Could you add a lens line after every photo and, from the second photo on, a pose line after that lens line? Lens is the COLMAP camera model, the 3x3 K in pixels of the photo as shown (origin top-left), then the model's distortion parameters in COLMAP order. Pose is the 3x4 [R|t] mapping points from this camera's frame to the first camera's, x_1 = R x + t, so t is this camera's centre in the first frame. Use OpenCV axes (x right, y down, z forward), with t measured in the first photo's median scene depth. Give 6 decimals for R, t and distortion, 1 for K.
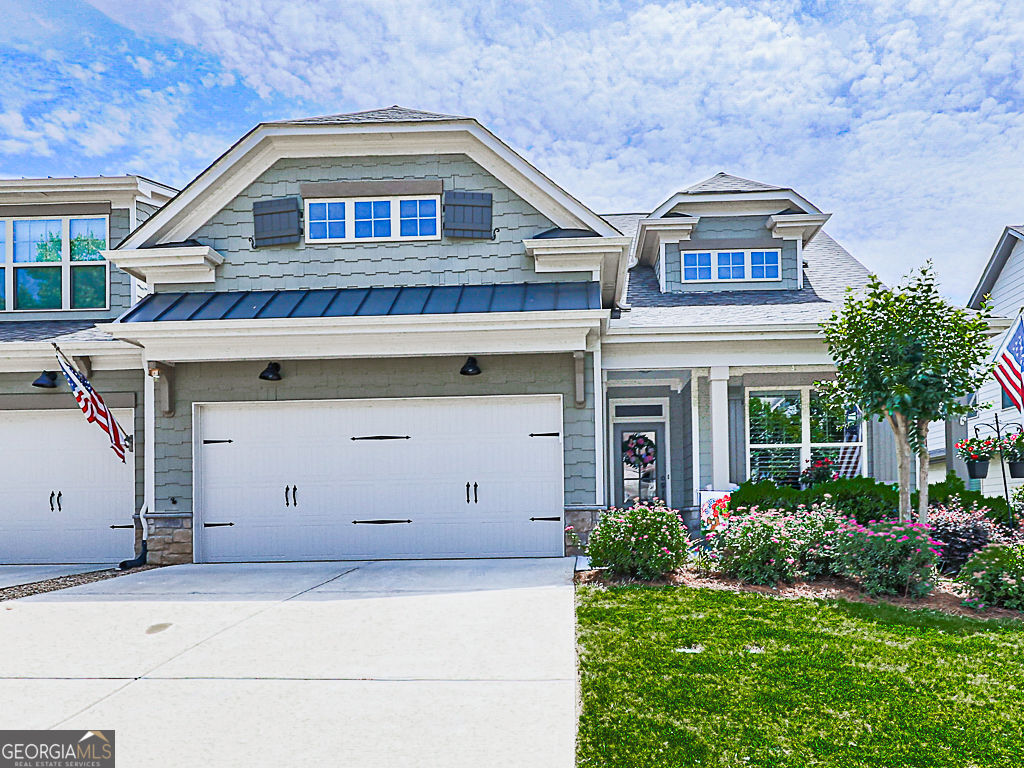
lens RADIAL K [[307.1, 0, 512.0], [0, 307.1, 384.0], [0, 0, 1]] dist [-0.006945, 0.000118]
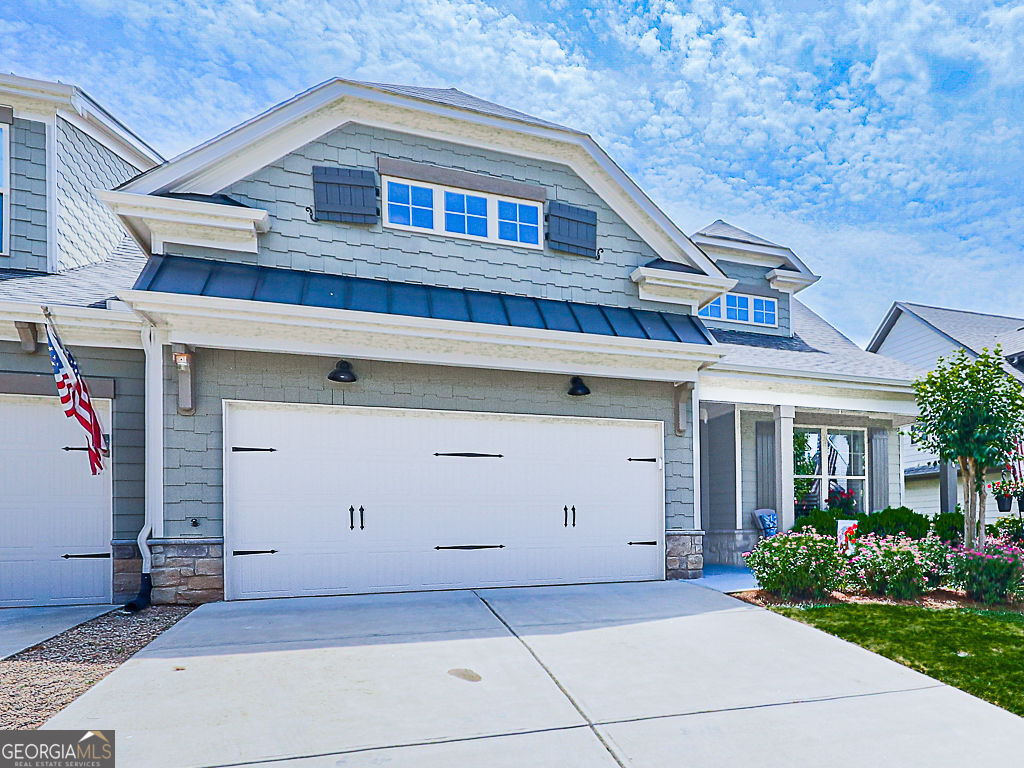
lens RADIAL K [[319.3, 0, 512.3], [0, 319.3, 393.9], [0, 0, 1]] dist [-0.006804, -0.000014]
pose [[0.978902, 0.080027, 0.188007, -0.467441], [-0.080001, 0.996765, -0.007740, -0.008687], [-0.188019, -0.007464, 0.982137, 0.038303]]
